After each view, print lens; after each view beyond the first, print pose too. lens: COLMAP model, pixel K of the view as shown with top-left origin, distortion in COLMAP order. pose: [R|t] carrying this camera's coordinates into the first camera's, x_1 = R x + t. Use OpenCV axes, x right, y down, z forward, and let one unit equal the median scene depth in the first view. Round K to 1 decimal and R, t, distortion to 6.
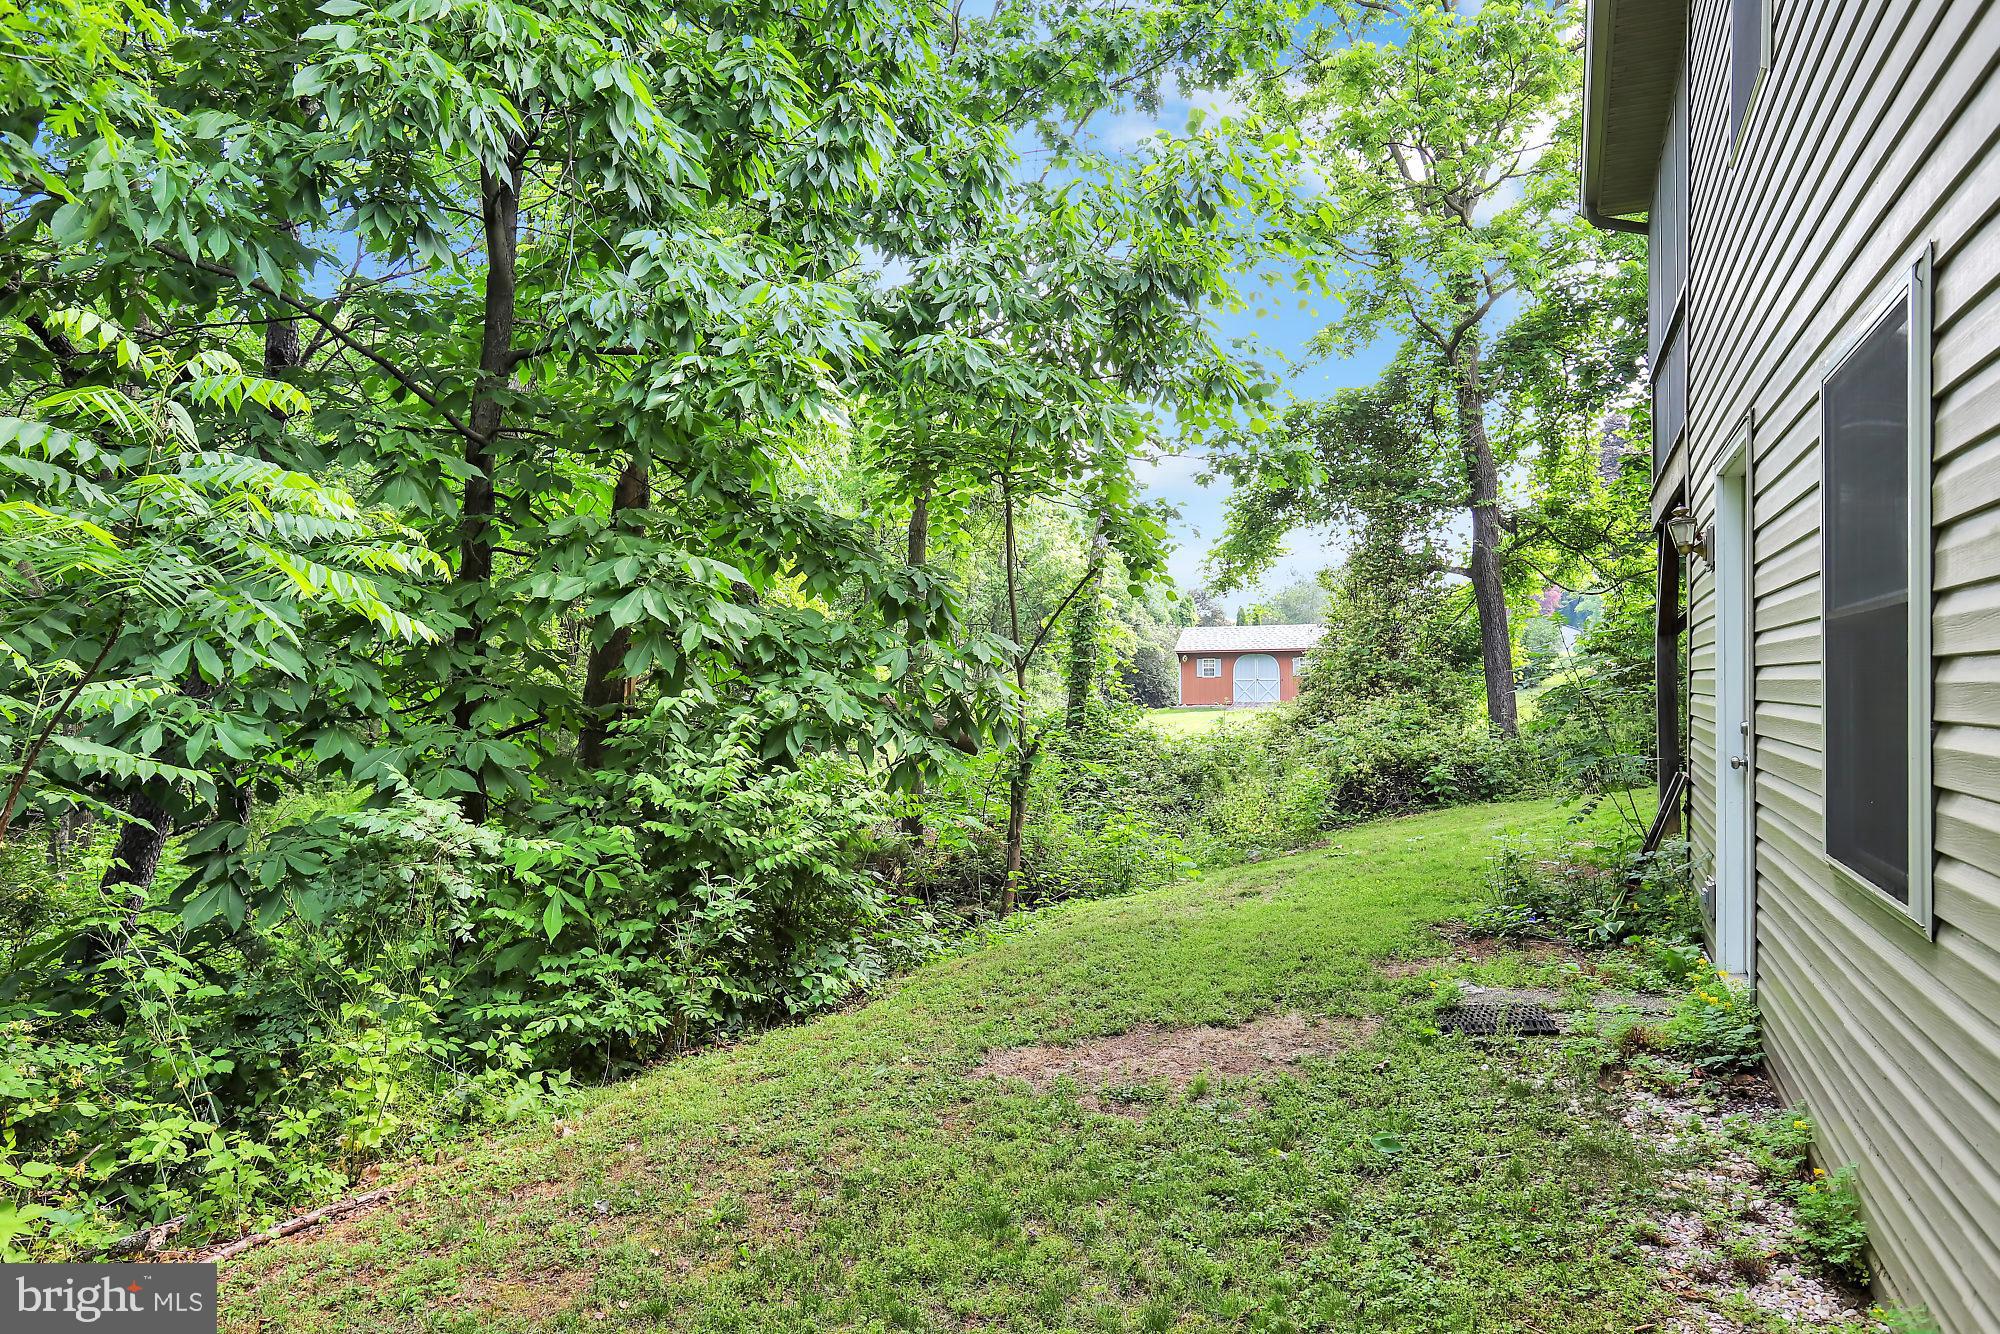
lens RADIAL K [[1295.2, 0, 993.0], [0, 1295.2, 696.1], [0, 0, 1]] dist [-0.000424, 0.002381]
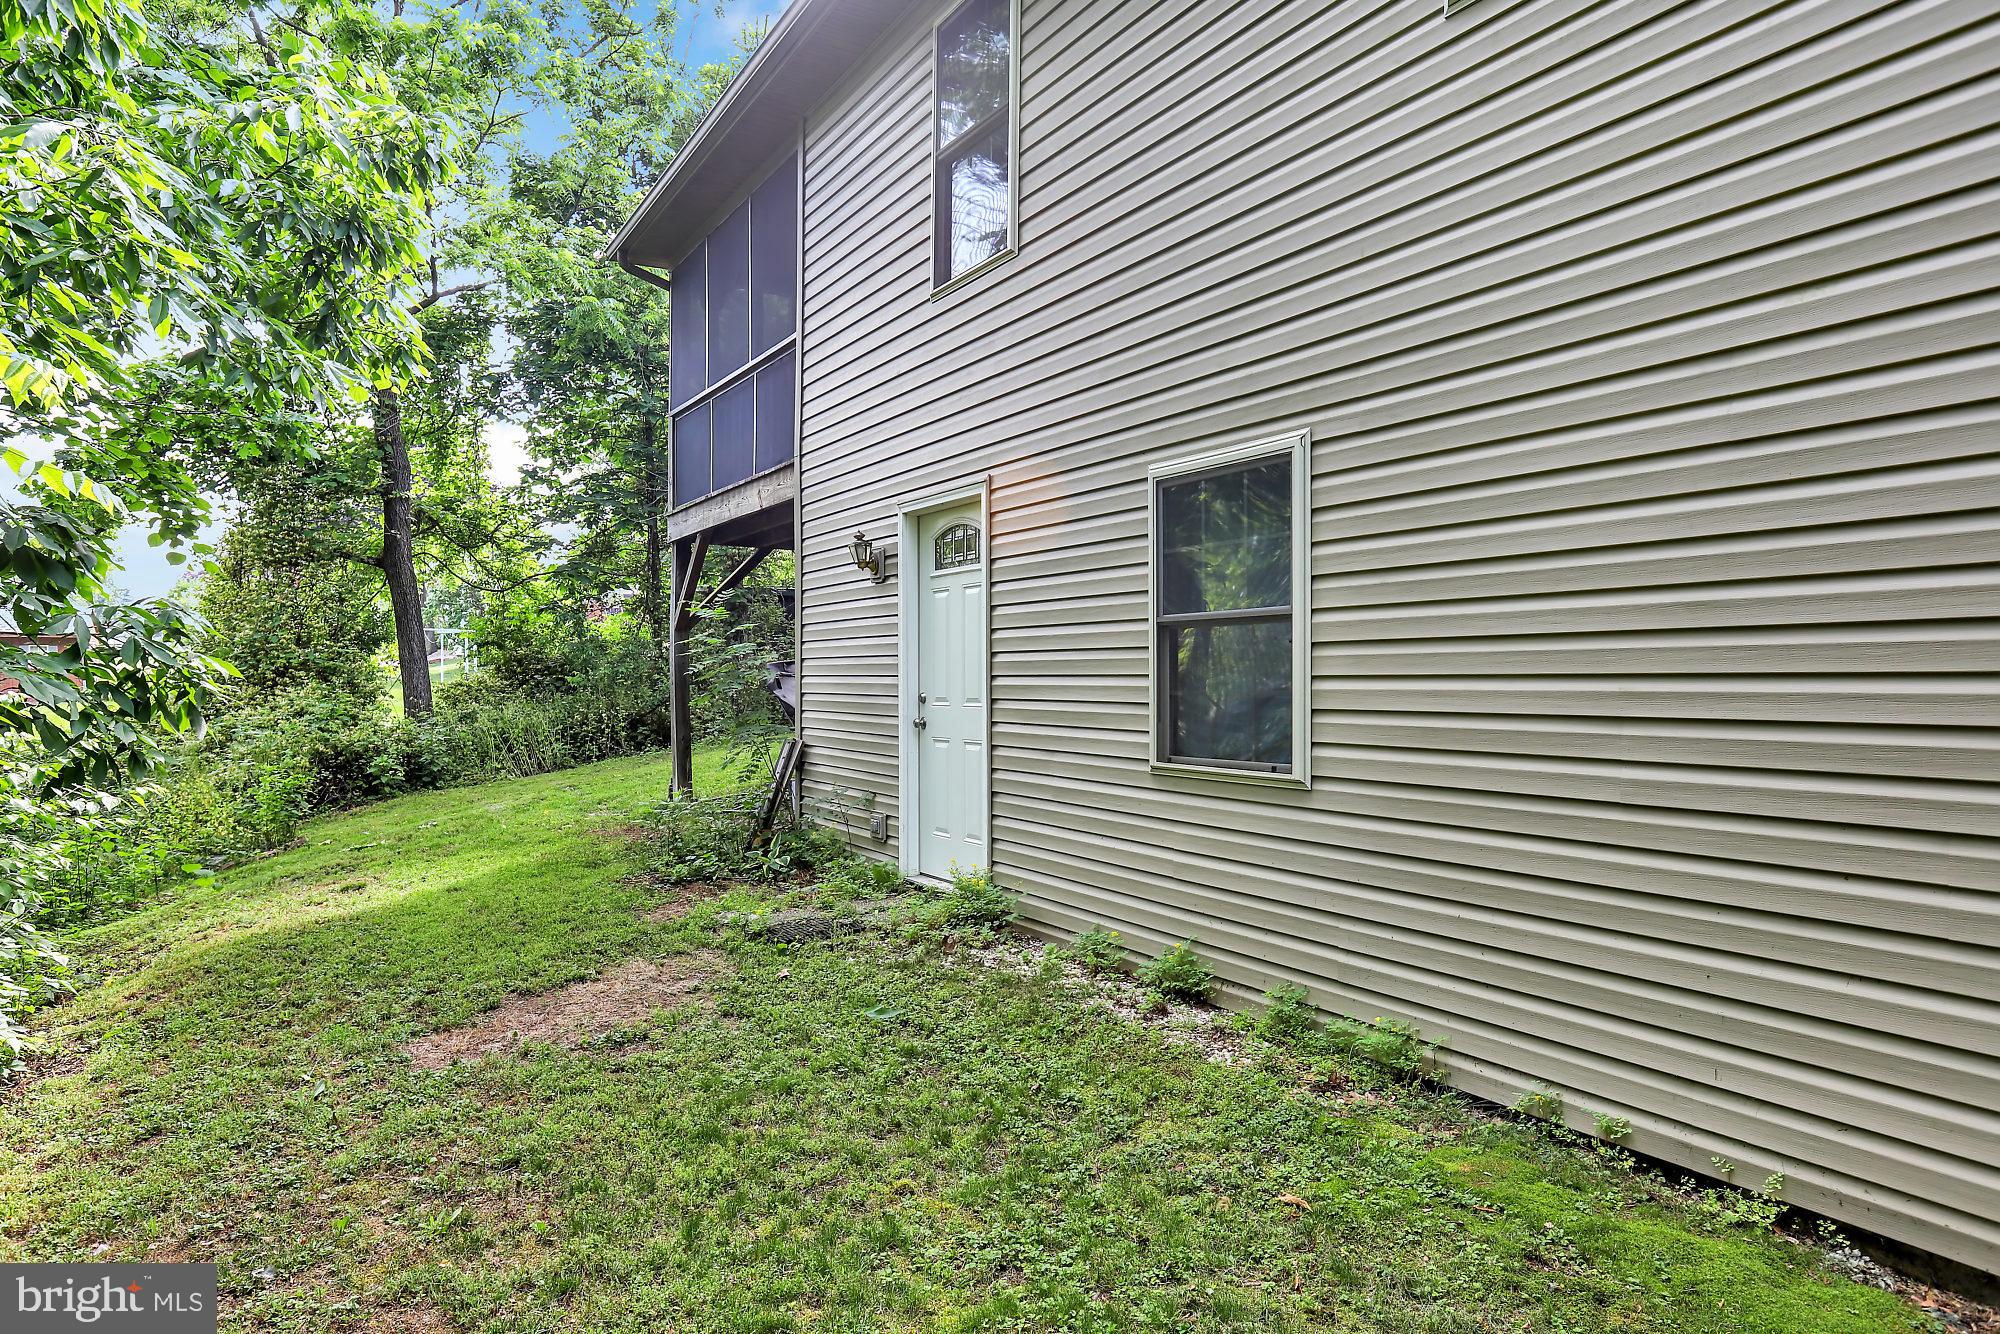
lens RADIAL K [[1295.2, 0, 993.0], [0, 1295.2, 696.1], [0, 0, 1]] dist [-0.000424, 0.002381]
pose [[0.599288, -0.005135, 0.800517, -0.164903], [0.004649, 0.999985, 0.002934, 0.007407], [-0.800520, 0.001964, 0.599302, 0.035003]]
